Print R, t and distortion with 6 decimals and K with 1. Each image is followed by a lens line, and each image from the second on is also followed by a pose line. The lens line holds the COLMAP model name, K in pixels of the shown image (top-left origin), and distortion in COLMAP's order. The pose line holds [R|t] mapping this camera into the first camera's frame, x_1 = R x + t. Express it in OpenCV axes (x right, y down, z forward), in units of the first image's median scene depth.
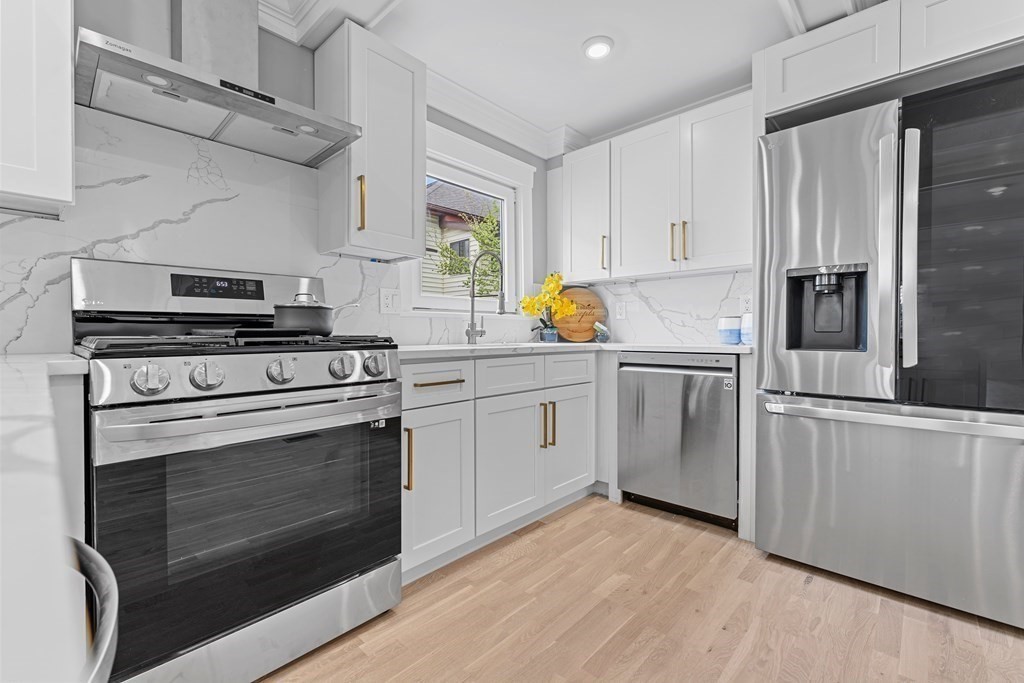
lens RADIAL K [[433.6, 0, 512.0], [0, 433.6, 341.5], [0, 0, 1]] dist [-0.000374, -0.000171]
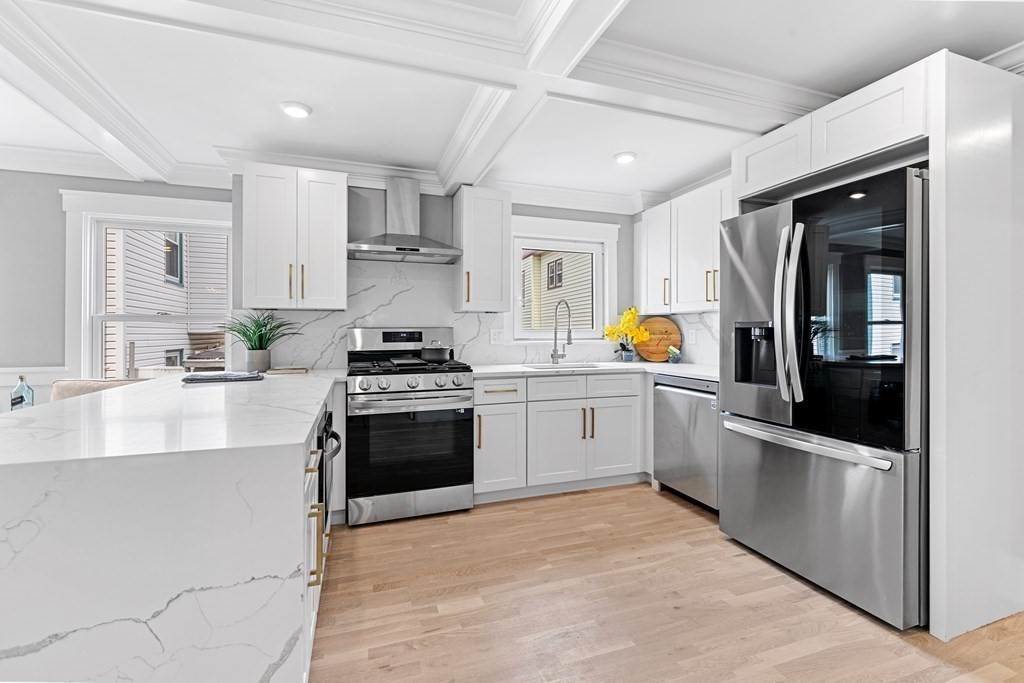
lens RADIAL K [[455.2, 0, 515.5], [0, 455.2, 333.7], [0, 0, 1]] dist [-0.001164, -0.000133]
pose [[0.883543, 0.004652, -0.468326, 0.603401], [-0.007753, 0.999959, -0.004695, -0.103219], [0.468285, 0.007779, 0.883543, -0.481458]]
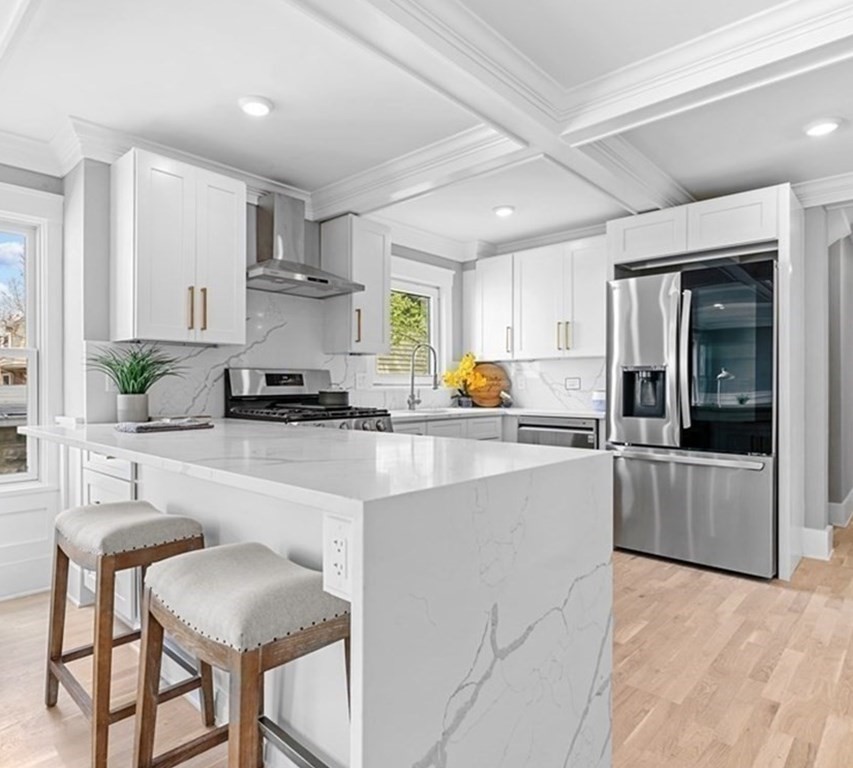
lens RADIAL K [[549.5, 0, 375.7], [0, 549.5, 387.3], [0, 0, 1]] dist [-0.002894, -0.000557]
pose [[0.999549, 0.003707, -0.029808, -0.188370], [-0.004053, 0.999925, -0.011540, -0.054572], [0.029763, 0.011656, 0.999489, -0.915382]]
